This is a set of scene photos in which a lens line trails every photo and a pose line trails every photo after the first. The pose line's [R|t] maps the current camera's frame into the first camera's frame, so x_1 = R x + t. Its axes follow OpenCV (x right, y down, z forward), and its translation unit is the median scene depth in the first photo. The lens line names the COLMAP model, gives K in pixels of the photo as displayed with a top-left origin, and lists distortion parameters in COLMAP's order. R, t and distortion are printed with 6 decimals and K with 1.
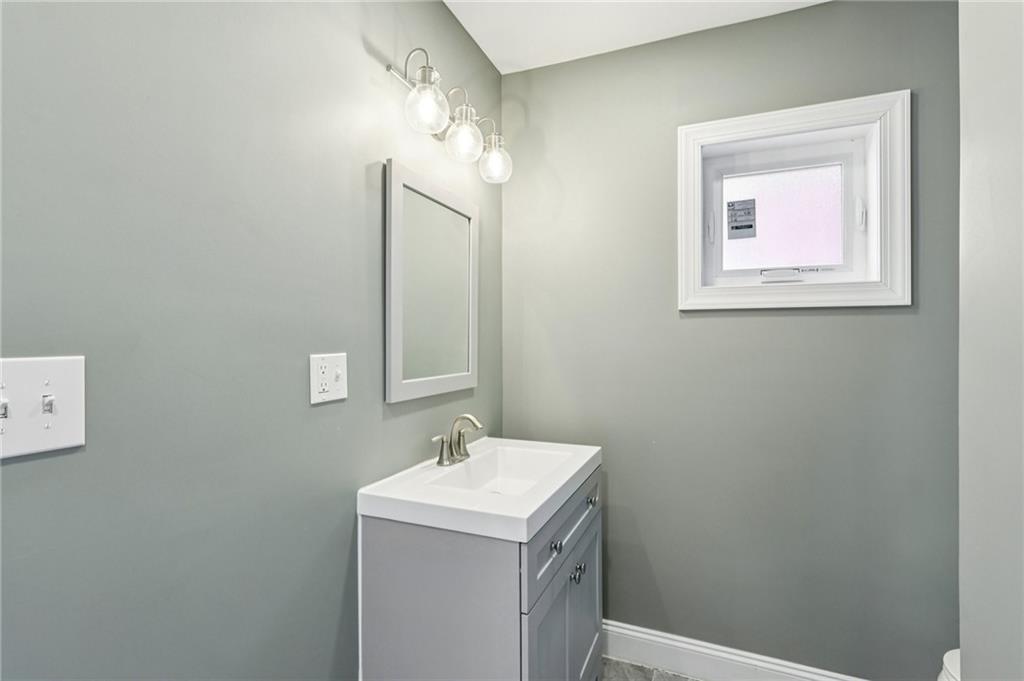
lens RADIAL K [[477.2, 0, 512.0], [0, 477.2, 340.5], [0, 0, 1]] dist [-0.000128, 0.000094]
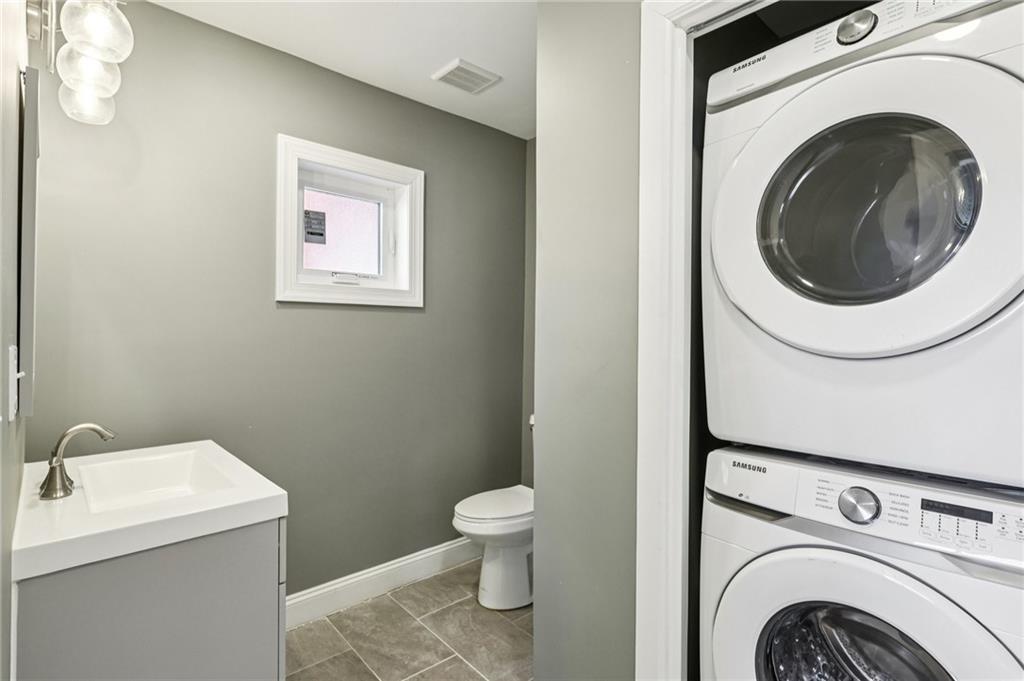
lens RADIAL K [[500.8, 0, 512.5], [0, 500.8, 330.7], [0, 0, 1]] dist [0.000150, -0.000139]
pose [[0.401672, 0.001863, 0.915782, -0.486813], [-0.005500, 0.999985, 0.000378, 0.001259], [-0.915767, -0.005189, 0.401676, 0.047379]]
